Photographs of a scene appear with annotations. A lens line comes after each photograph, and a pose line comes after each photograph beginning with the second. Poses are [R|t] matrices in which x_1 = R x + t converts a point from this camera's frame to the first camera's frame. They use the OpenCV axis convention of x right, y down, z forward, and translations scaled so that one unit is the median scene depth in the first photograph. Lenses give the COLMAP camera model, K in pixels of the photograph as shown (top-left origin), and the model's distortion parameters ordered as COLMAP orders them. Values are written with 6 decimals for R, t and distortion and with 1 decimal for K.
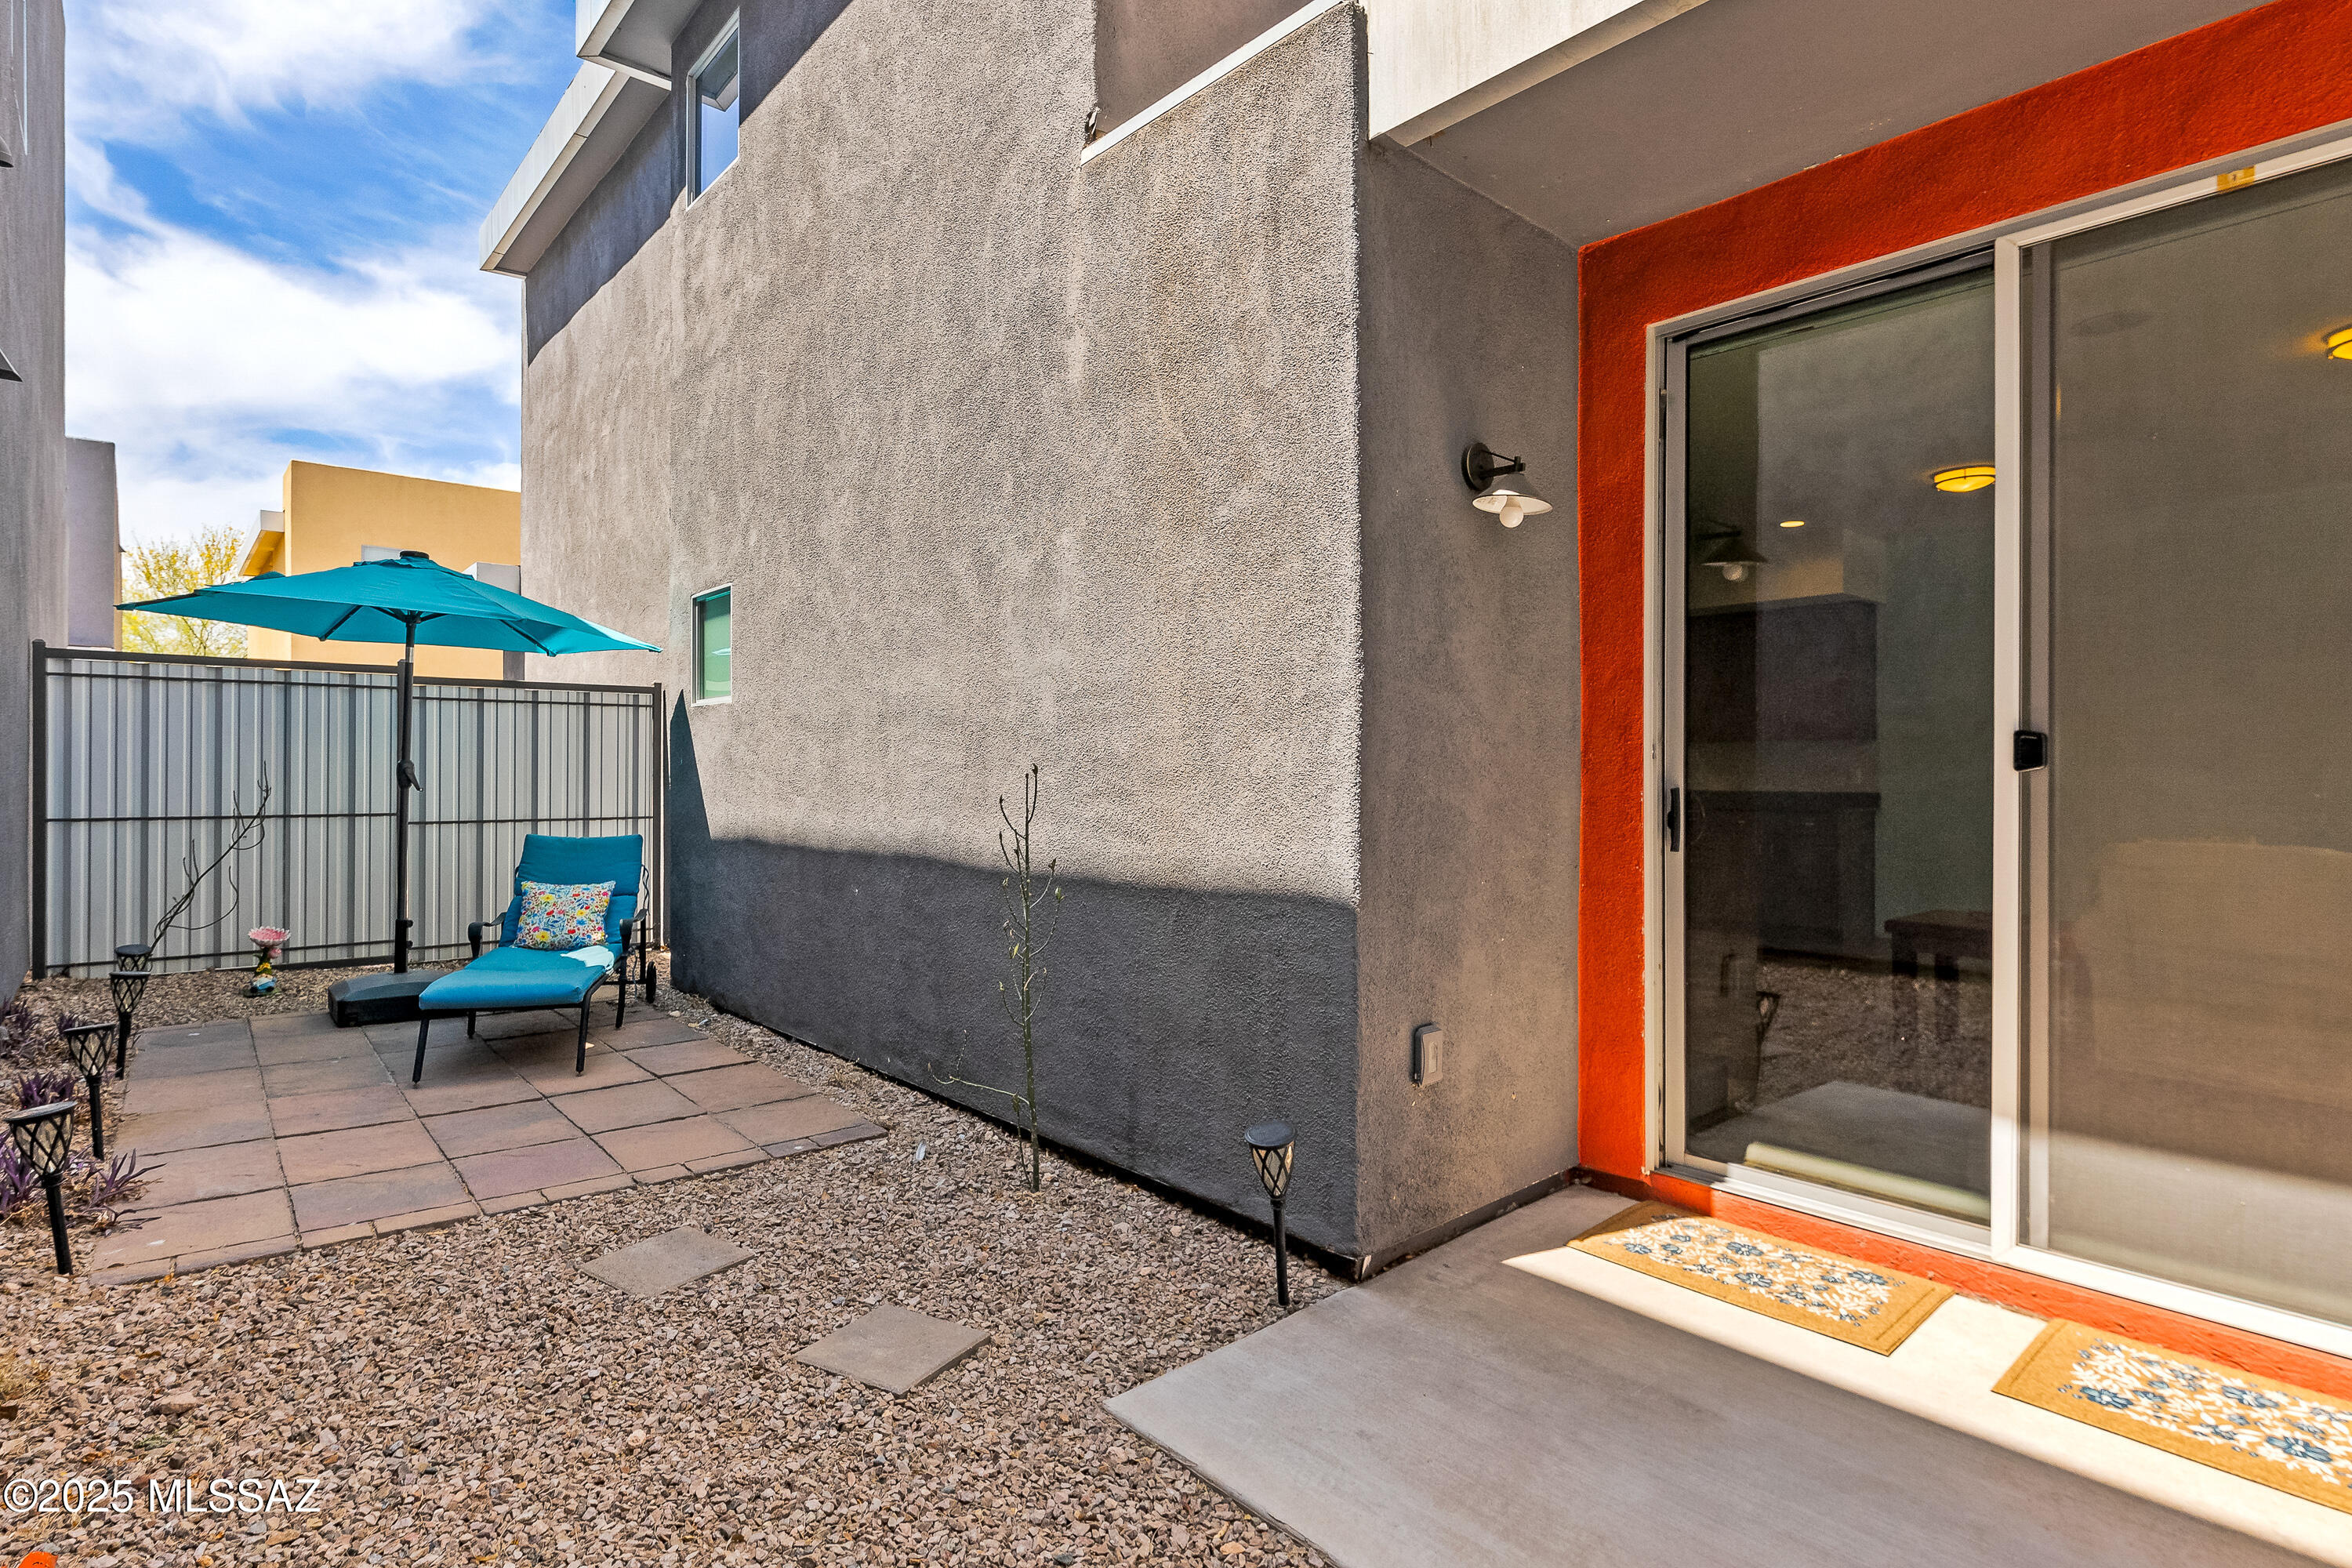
lens RADIAL K [[1201.5, 0, 1178.2], [0, 1201.5, 768.4], [0, 0, 1]] dist [0.003663, 0.000793]
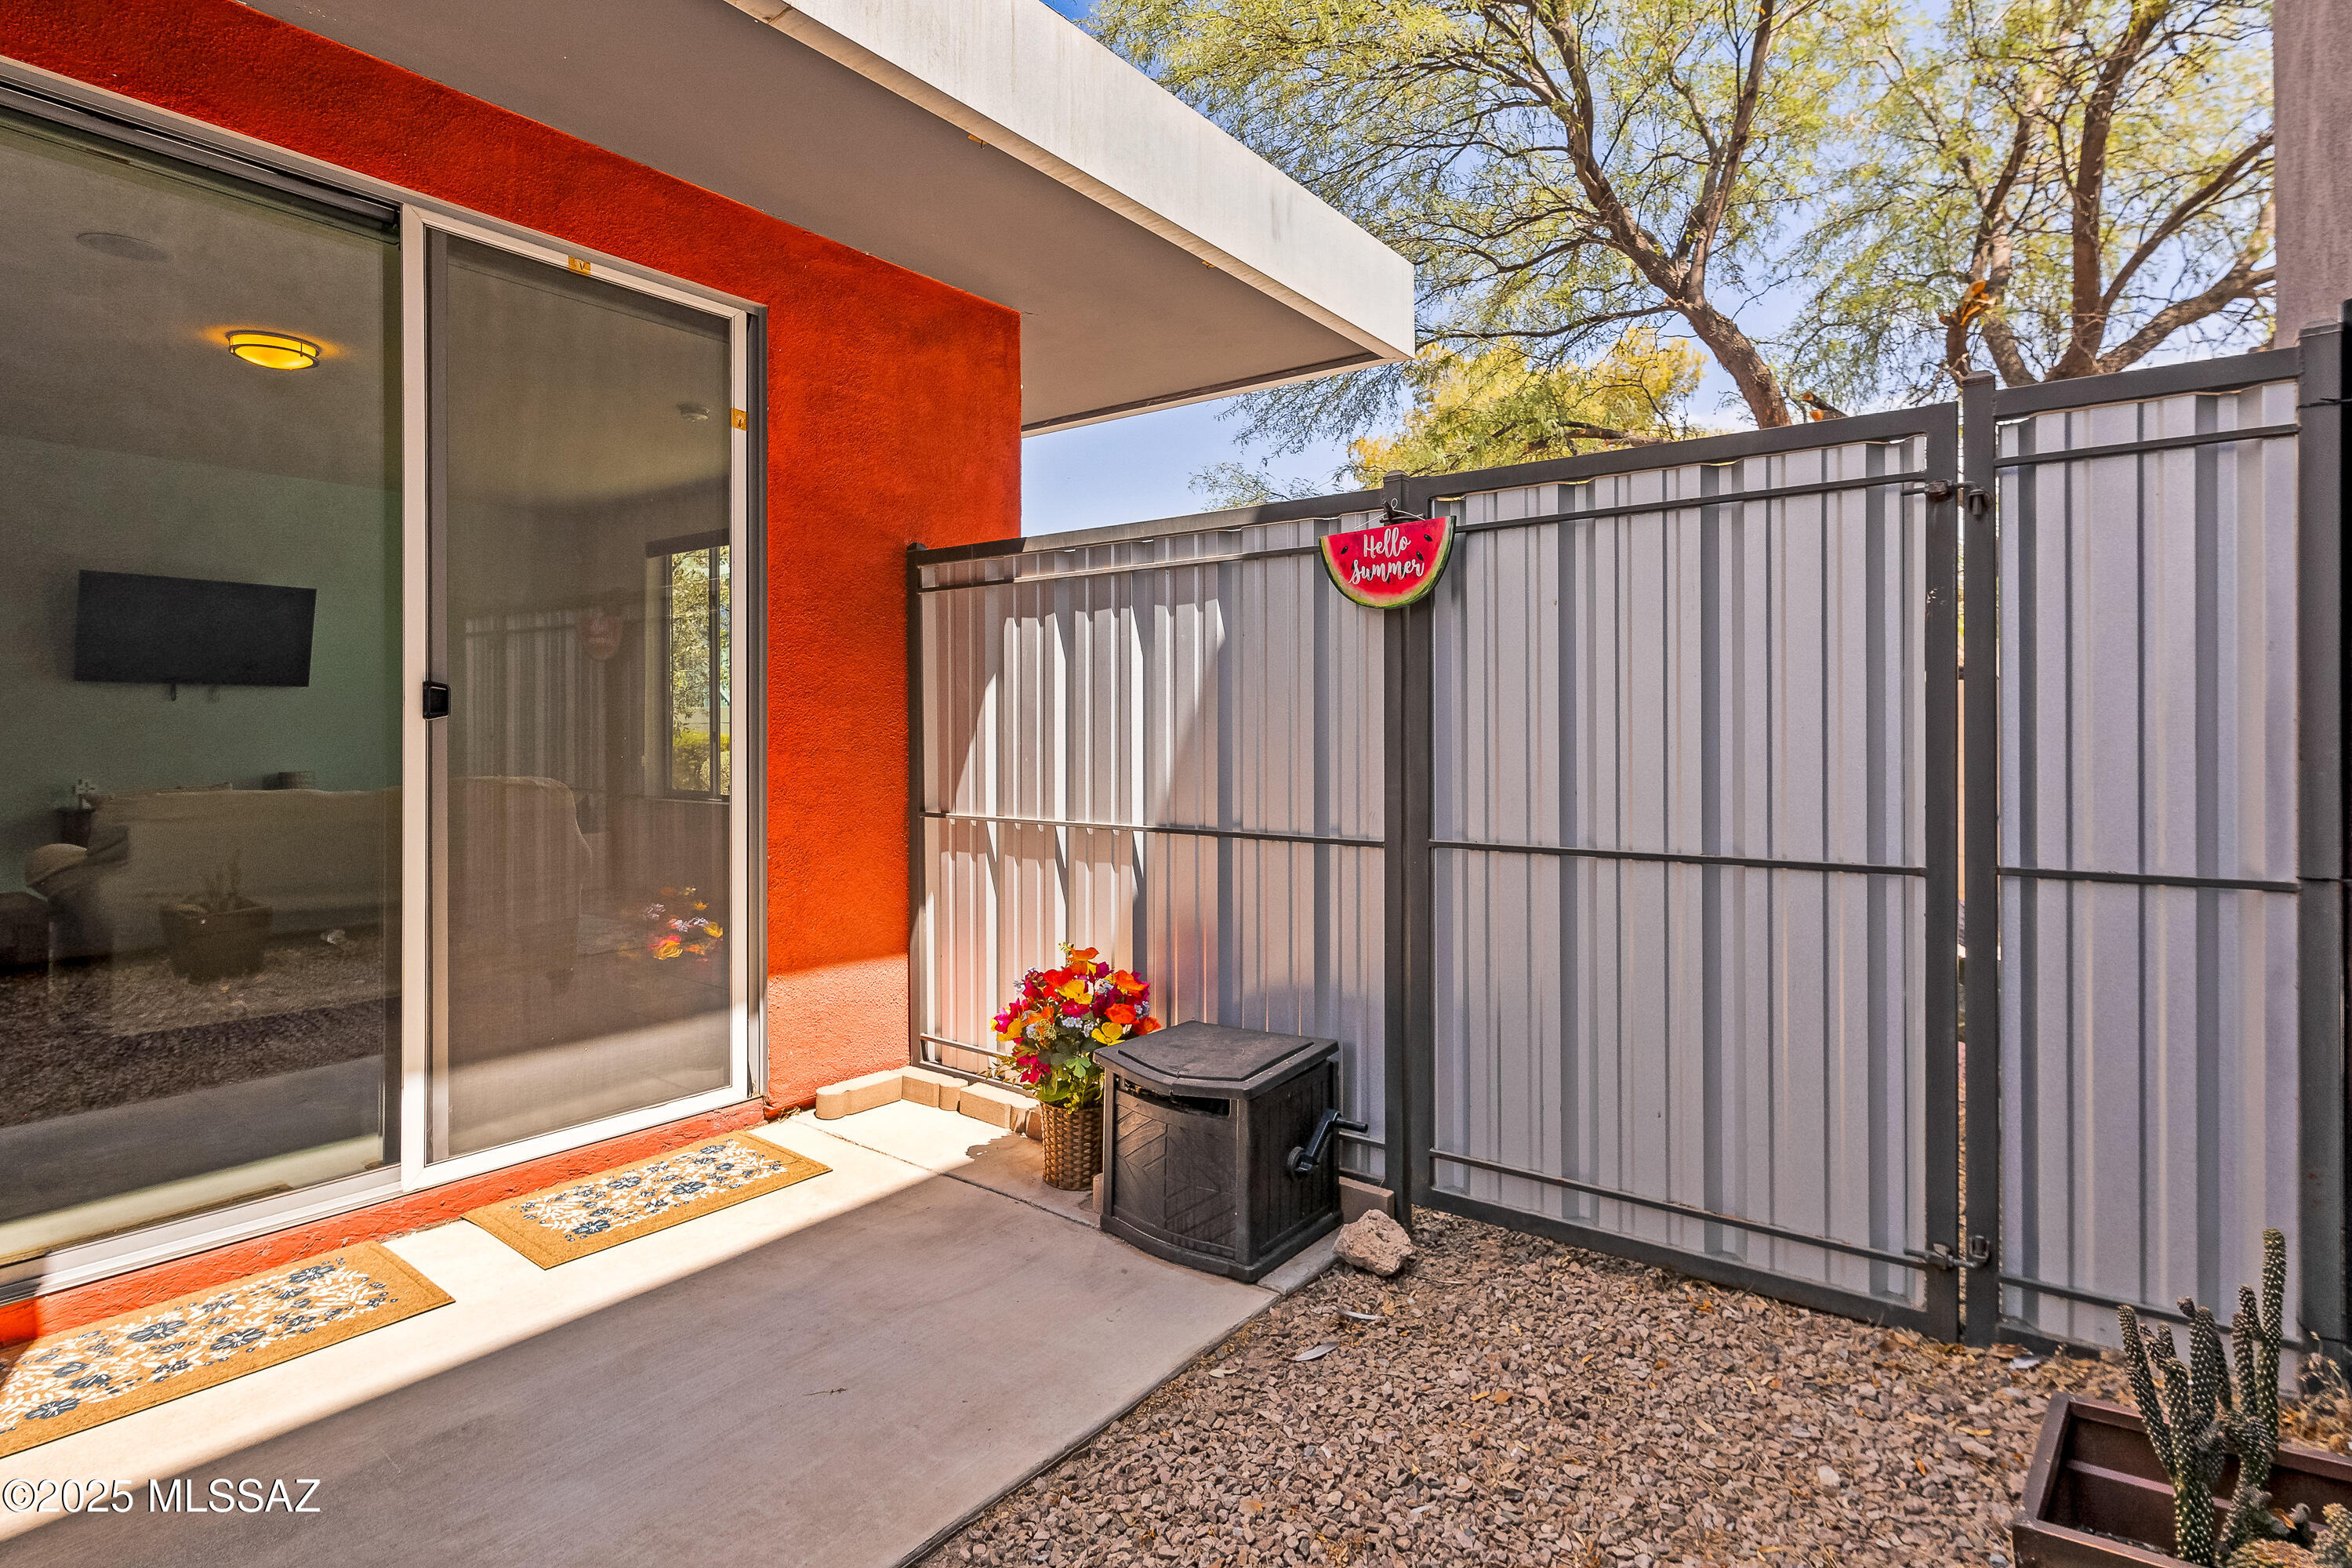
lens RADIAL K [[1201.5, 0, 1166.4], [0, 1201.5, 740.2], [0, 0, 1]] dist [0.003663, 0.000793]
pose [[-0.201950, -0.007030, 0.979371, -0.478059], [-0.000372, 0.999975, 0.007101, 0.012680], [-0.979396, 0.001069, -0.201947, 0.583568]]
